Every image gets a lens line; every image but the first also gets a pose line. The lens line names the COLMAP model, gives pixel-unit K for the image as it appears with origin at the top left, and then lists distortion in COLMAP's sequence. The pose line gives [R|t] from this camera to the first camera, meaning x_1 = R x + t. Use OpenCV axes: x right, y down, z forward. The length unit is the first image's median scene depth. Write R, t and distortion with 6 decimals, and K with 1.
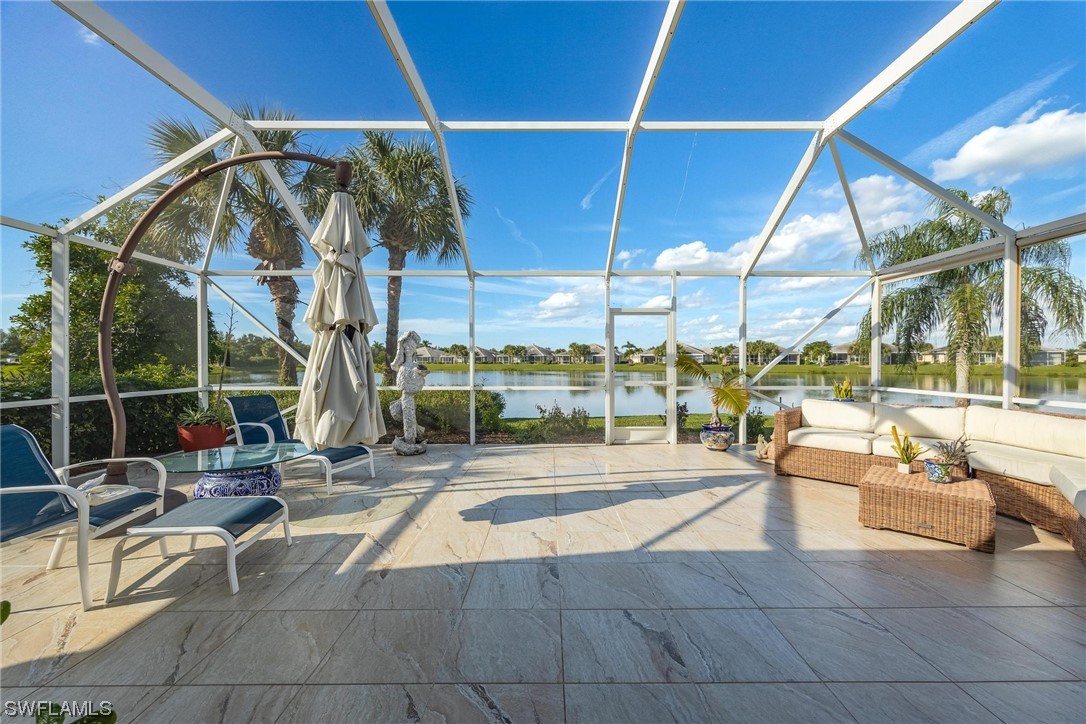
lens RADIAL K [[425.6, 0, 550.1], [0, 425.6, 358.9], [0, 0, 1]] dist [0.004045, 0.000090]
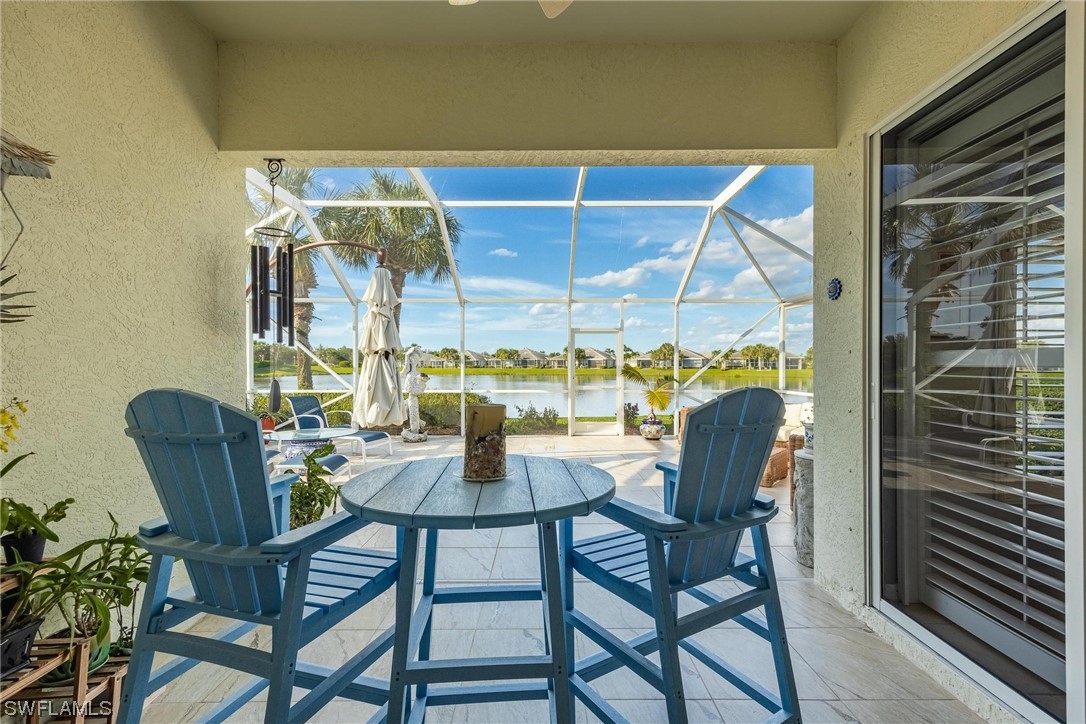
lens RADIAL K [[441.3, 0, 541.2], [0, 441.3, 368.7], [0, 0, 1]] dist [0.004277, 0.000086]
pose [[0.999981, 0.001469, -0.006056, 0.050048], [-0.001388, 0.999910, 0.013347, -0.013559], [0.006075, -0.013339, 0.999893, -0.263589]]
